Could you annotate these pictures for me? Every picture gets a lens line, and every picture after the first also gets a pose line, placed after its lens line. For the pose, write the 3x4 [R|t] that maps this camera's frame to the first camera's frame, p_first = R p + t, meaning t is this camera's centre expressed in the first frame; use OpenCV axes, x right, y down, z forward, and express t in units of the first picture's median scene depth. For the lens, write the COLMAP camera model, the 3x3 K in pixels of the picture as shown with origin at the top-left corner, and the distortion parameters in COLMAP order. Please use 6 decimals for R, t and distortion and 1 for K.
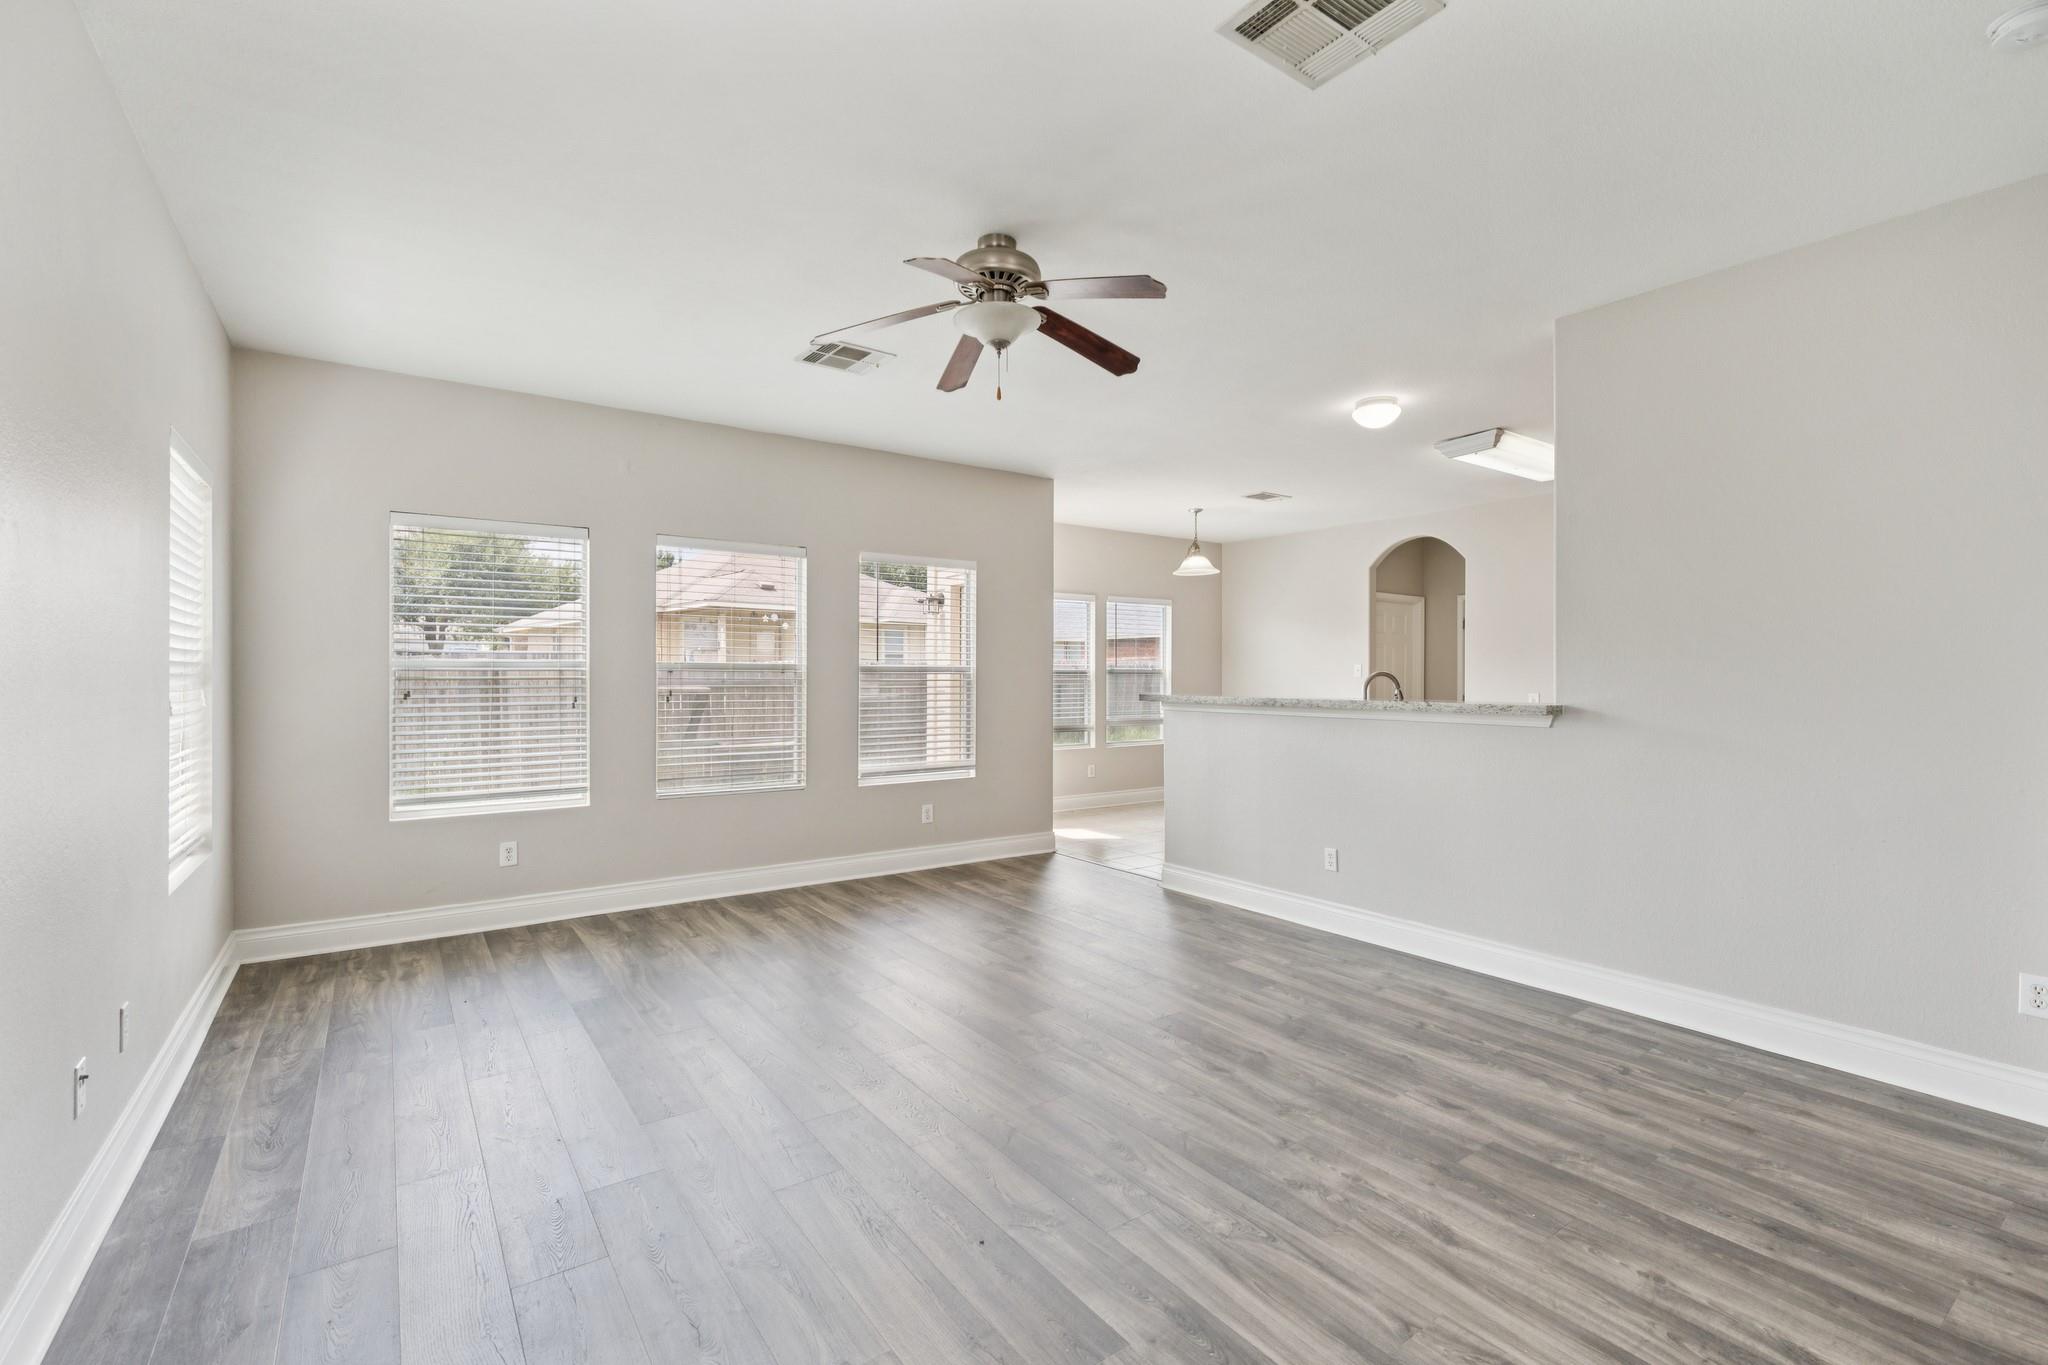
lens RADIAL K [[920.4, 0, 1041.5], [0, 920.4, 682.2], [0, 0, 1]] dist [0.000306, -0.000979]
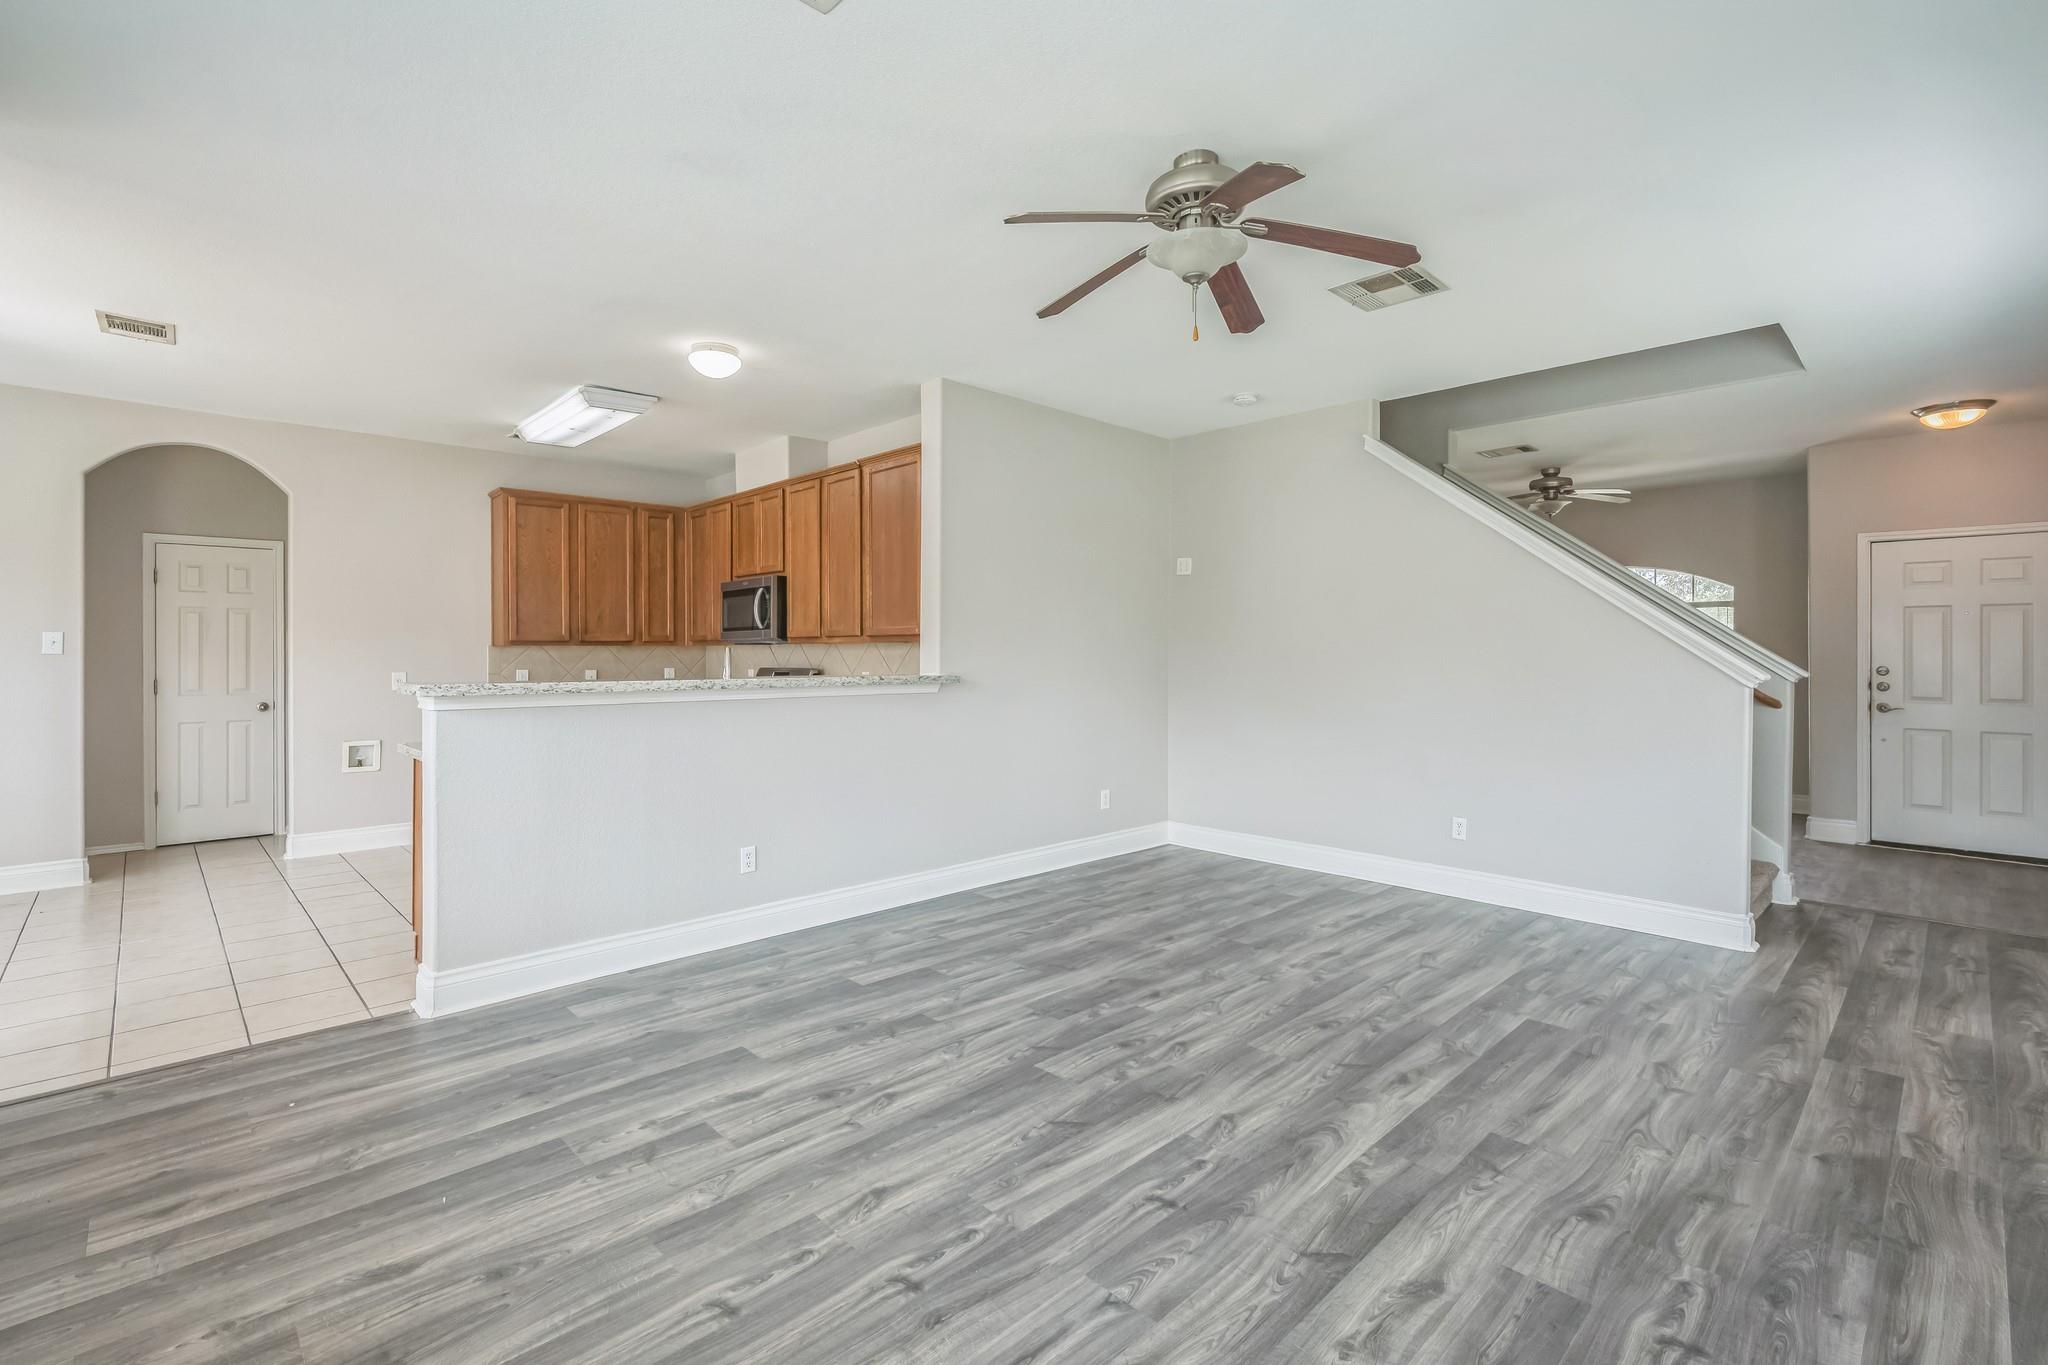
lens RADIAL K [[920.4, 0, 1028.5], [0, 920.4, 670.1], [0, 0, 1]] dist [0.000306, -0.000979]
pose [[-0.146255, -0.019334, 0.989058, -0.823916], [0.007921, 0.999754, 0.020714, -0.008186], [-0.989215, 0.010864, -0.146066, 1.191108]]
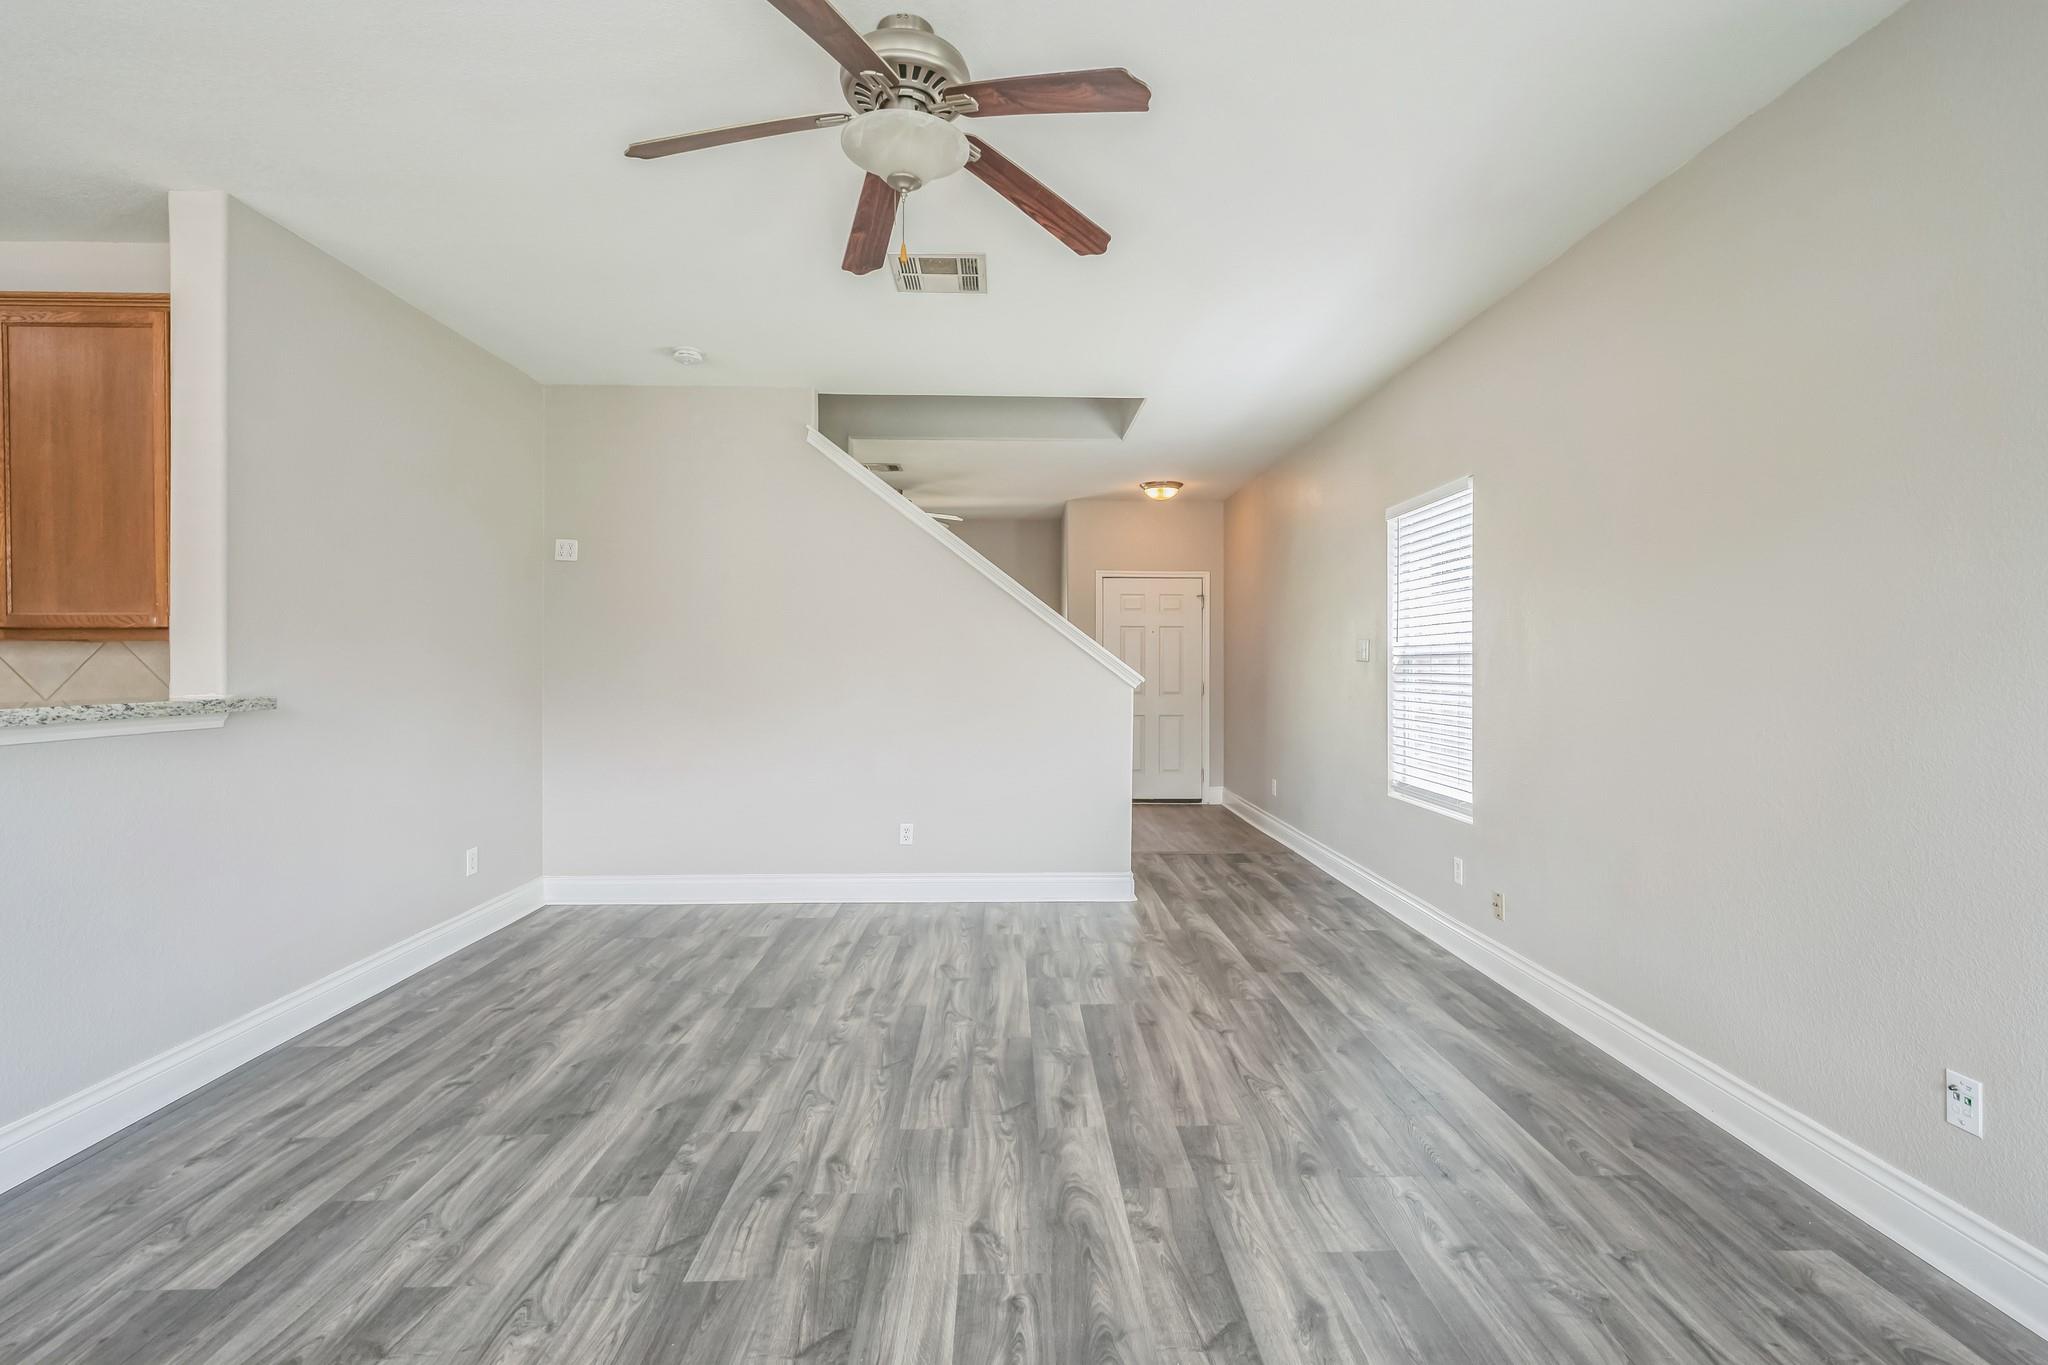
lens RADIAL K [[920.4, 0, 1039.8], [0, 920.4, 680.7], [0, 0, 1]] dist [0.000306, -0.000979]
pose [[-0.831034, -0.013917, 0.556047, -0.479135], [0.003000, 0.999560, 0.029500, -0.010047], [-0.556213, 0.026184, -0.830627, 1.404619]]
